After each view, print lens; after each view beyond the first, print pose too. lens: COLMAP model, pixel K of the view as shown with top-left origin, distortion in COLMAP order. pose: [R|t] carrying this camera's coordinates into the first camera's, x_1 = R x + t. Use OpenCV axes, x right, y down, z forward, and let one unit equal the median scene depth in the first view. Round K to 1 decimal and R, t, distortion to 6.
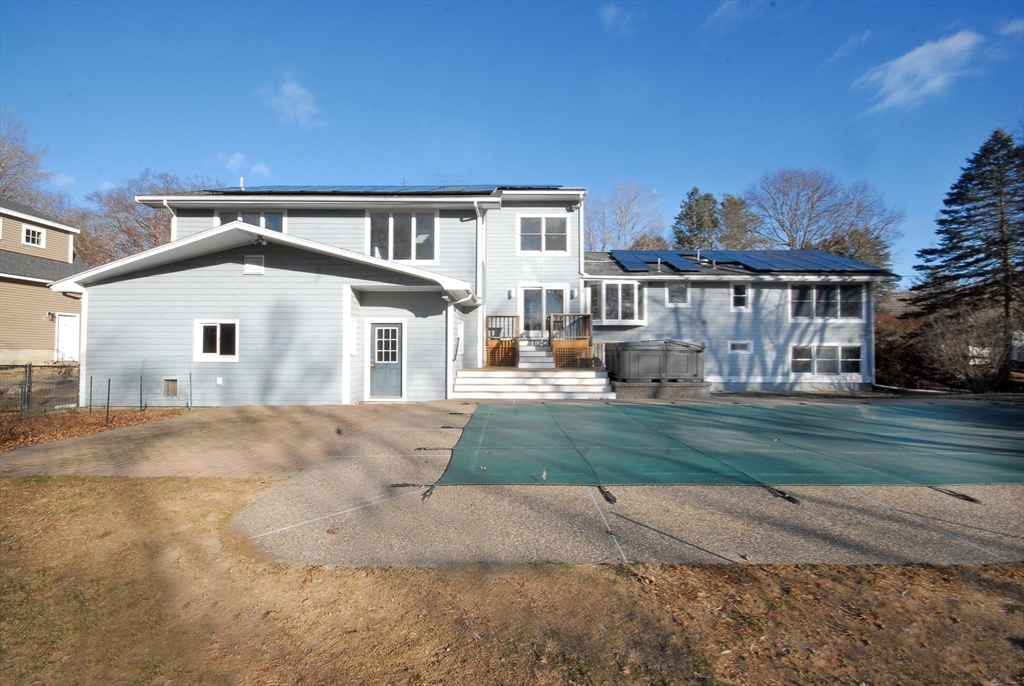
lens RADIAL K [[456.6, 0, 512.0], [0, 456.6, 343.0], [0, 0, 1]] dist [0.001913, -0.013920]
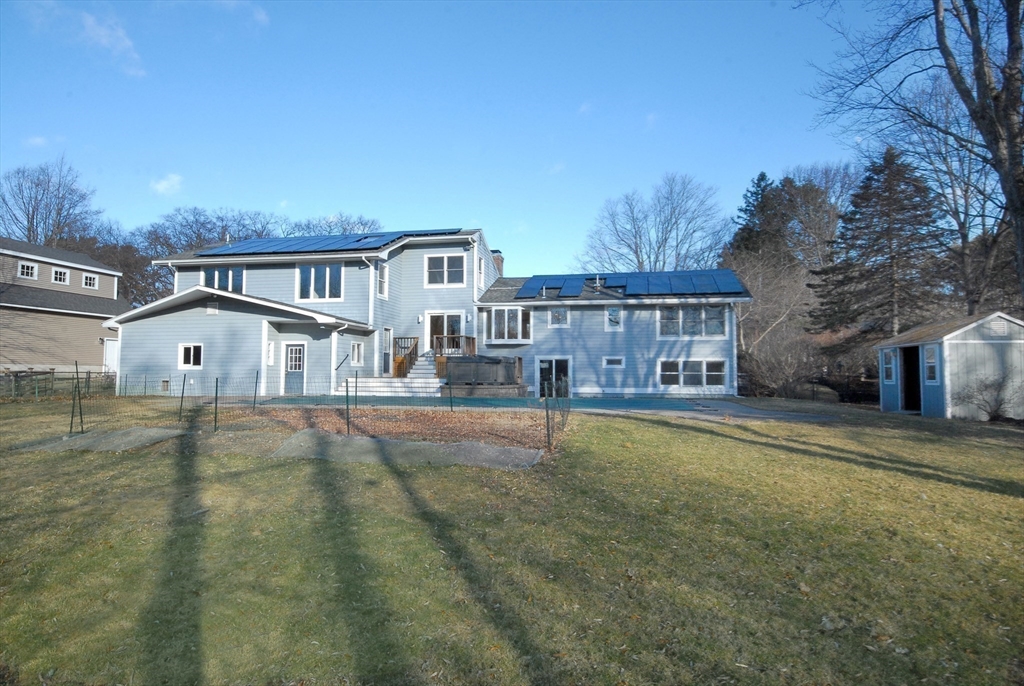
lens RADIAL K [[616.0, 0, 512.0], [0, 616.0, 343.0], [0, 0, 1]] dist [-0.003441, -0.000119]
pose [[0.978898, -0.009464, -0.204129, 0.576988], [0.001599, 0.999251, -0.038663, 0.021280], [0.204342, 0.037521, 0.978180, -0.569244]]
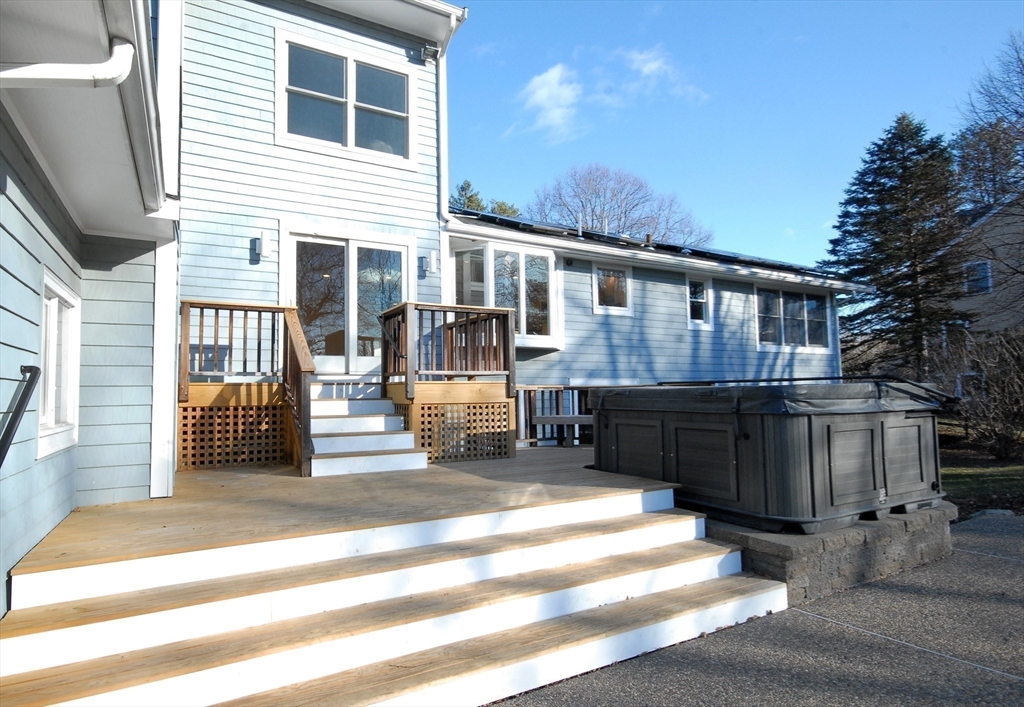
lens RADIAL K [[540.7, 0, 457.3], [0, 540.7, 357.8], [0, 0, 1]] dist [-0.000233, -0.000036]
pose [[0.886625, 0.017047, 0.462174, -0.056374], [0.008004, 0.998605, -0.052189, -0.002808], [-0.462419, 0.049971, 0.885252, 0.573845]]
